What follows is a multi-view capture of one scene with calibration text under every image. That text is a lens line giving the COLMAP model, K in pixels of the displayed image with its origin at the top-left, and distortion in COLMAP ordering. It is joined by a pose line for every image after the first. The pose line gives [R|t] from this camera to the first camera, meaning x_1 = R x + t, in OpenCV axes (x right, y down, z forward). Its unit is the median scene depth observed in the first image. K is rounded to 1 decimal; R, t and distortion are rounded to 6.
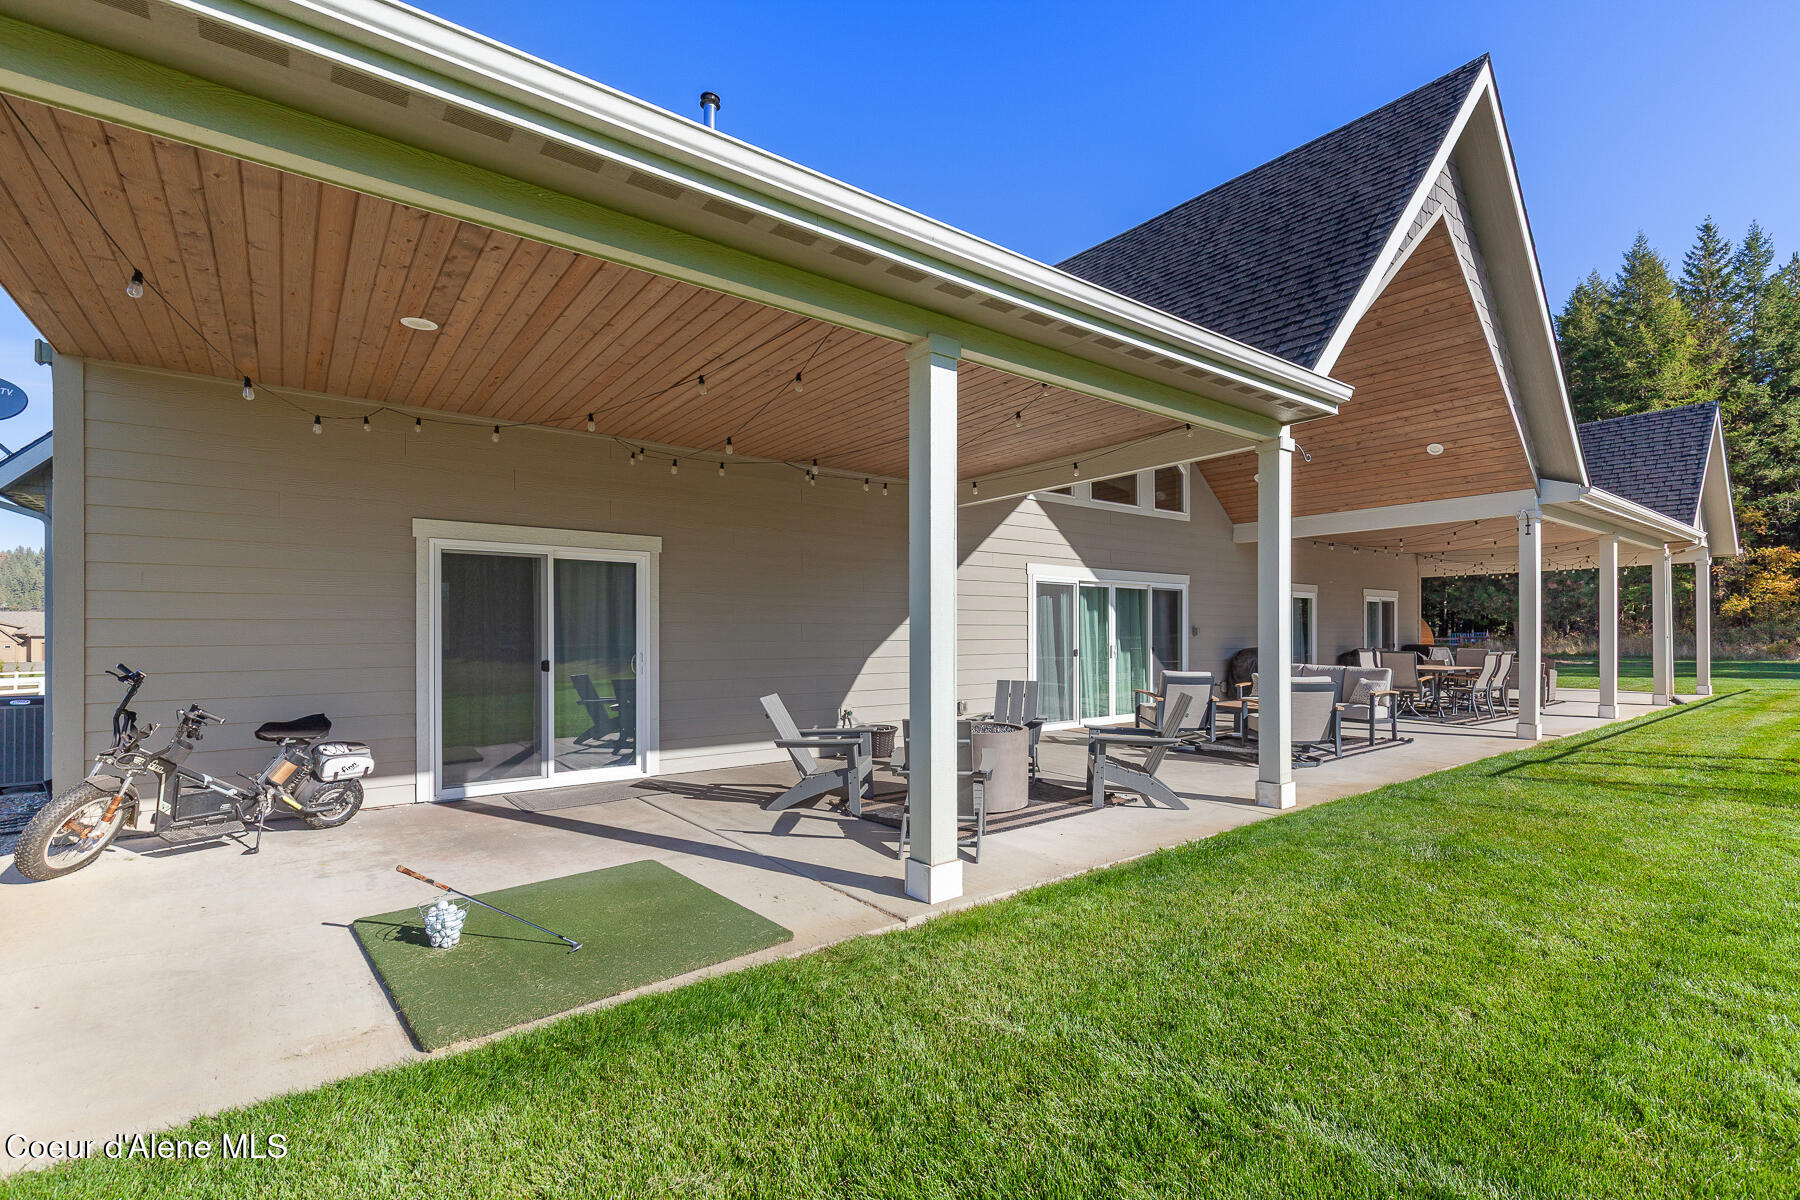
lens RADIAL K [[811.0, 0, 838.3], [0, 811.0, 629.6], [0, 0, 1]] dist [-0.000084, 0.000151]
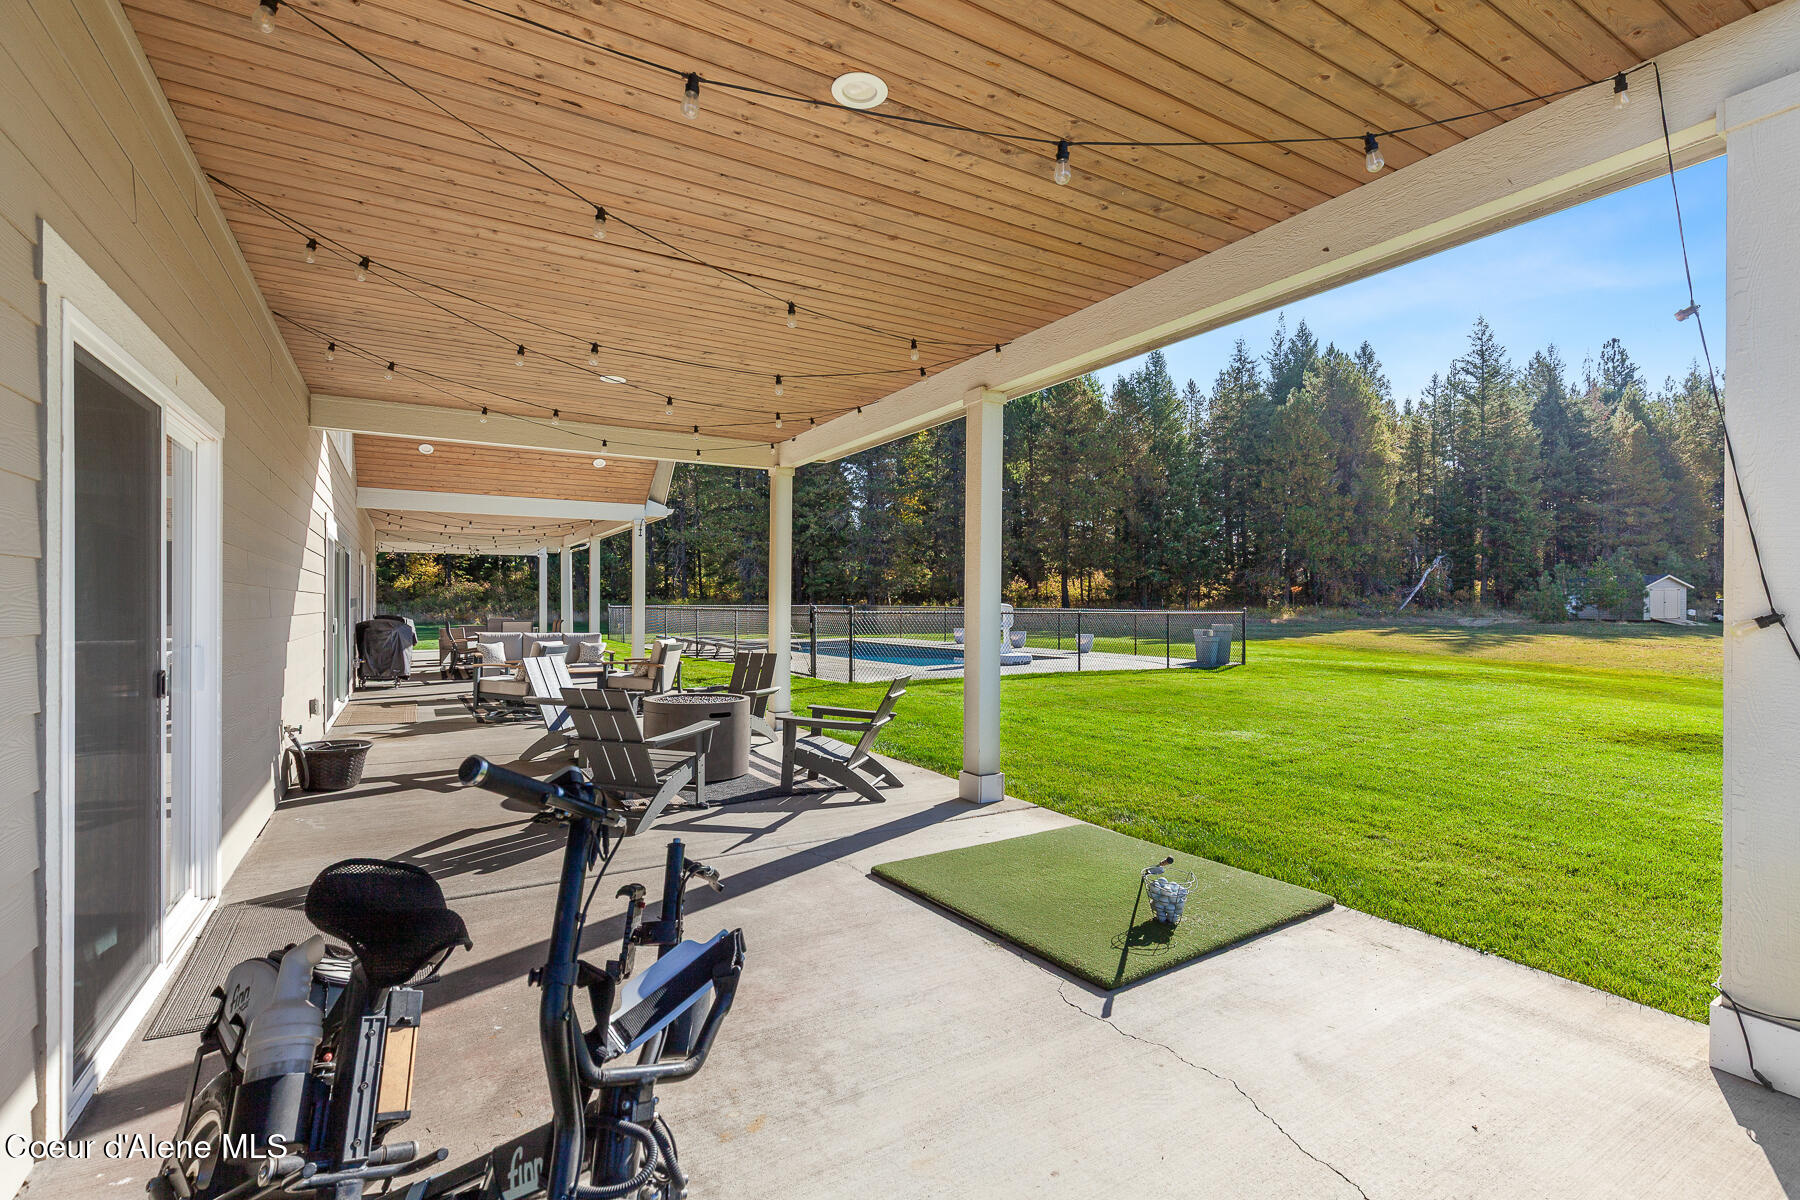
lens RADIAL K [[811.0, 0, 891.1], [0, 811.0, 602.0], [0, 0, 1]] dist [-0.000084, 0.000151]
pose [[0.084648, 0.003975, 0.996403, -0.860797], [-0.007082, 0.999969, -0.003387, 0.002551], [-0.996386, -0.006770, 0.084673, 0.715655]]
